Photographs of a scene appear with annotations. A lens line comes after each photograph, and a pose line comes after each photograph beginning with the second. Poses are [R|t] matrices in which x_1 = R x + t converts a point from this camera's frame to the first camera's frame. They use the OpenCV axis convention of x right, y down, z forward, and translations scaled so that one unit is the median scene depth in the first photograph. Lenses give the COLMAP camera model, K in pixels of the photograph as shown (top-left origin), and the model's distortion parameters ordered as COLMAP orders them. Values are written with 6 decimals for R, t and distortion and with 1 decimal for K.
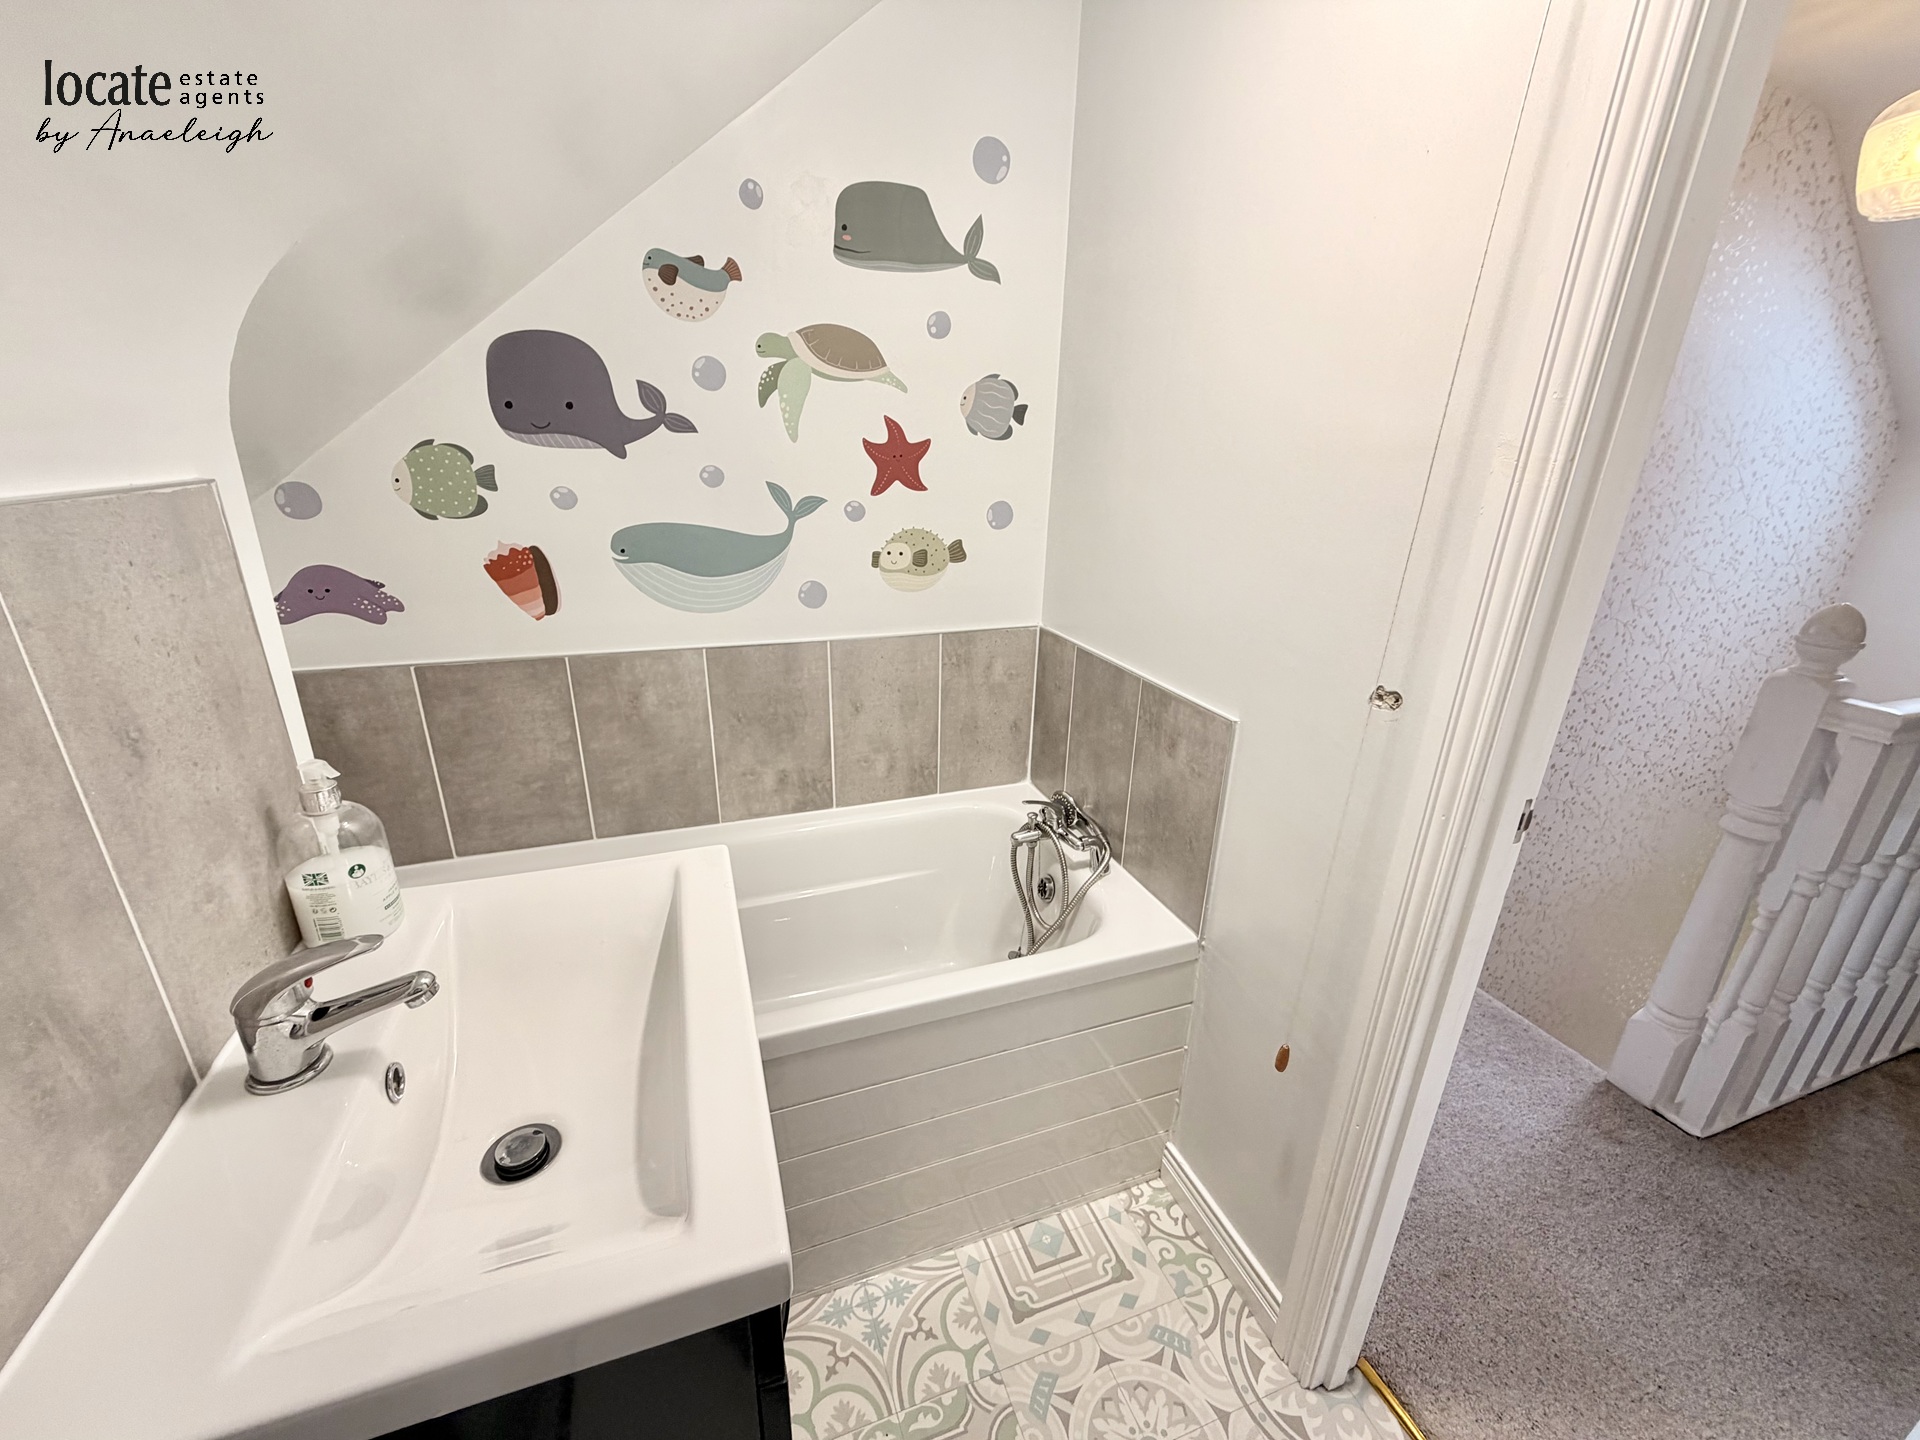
lens RADIAL K [[767.2, 0, 958.8], [0, 767.2, 722.1], [0, 0, 1]] dist [0.000507, 0.000122]
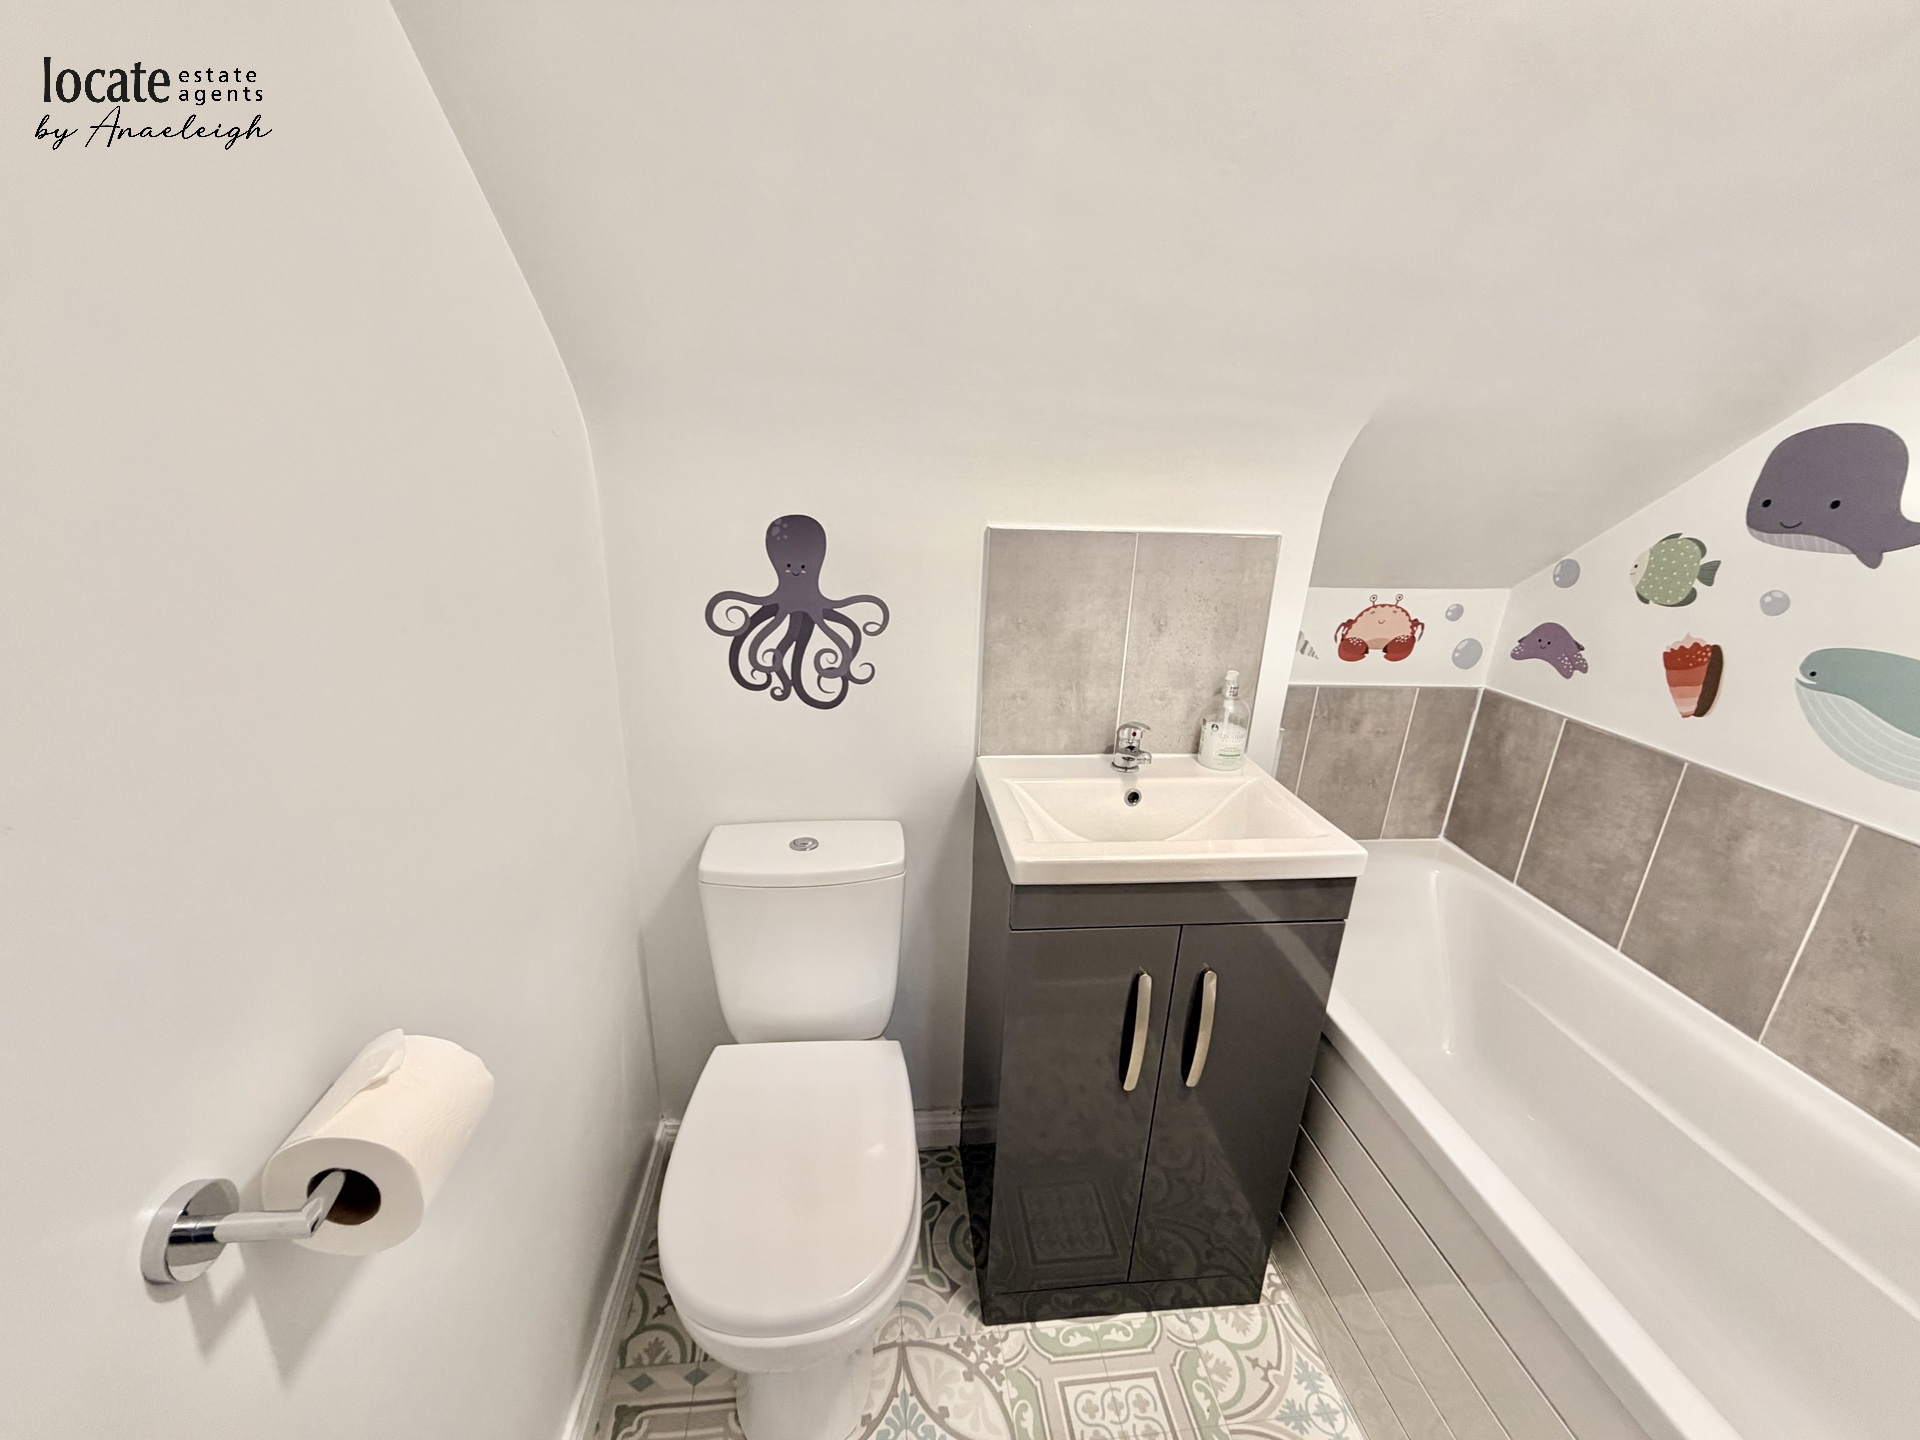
lens RADIAL K [[767.2, 0, 956.7], [0, 767.2, 723.4], [0, 0, 1]] dist [0.000507, 0.000122]
pose [[-0.234019, 0.274289, -0.932738, 0.564882], [-0.377293, 0.858571, 0.347140, -0.116626], [0.896039, 0.433153, -0.097434, 0.277844]]
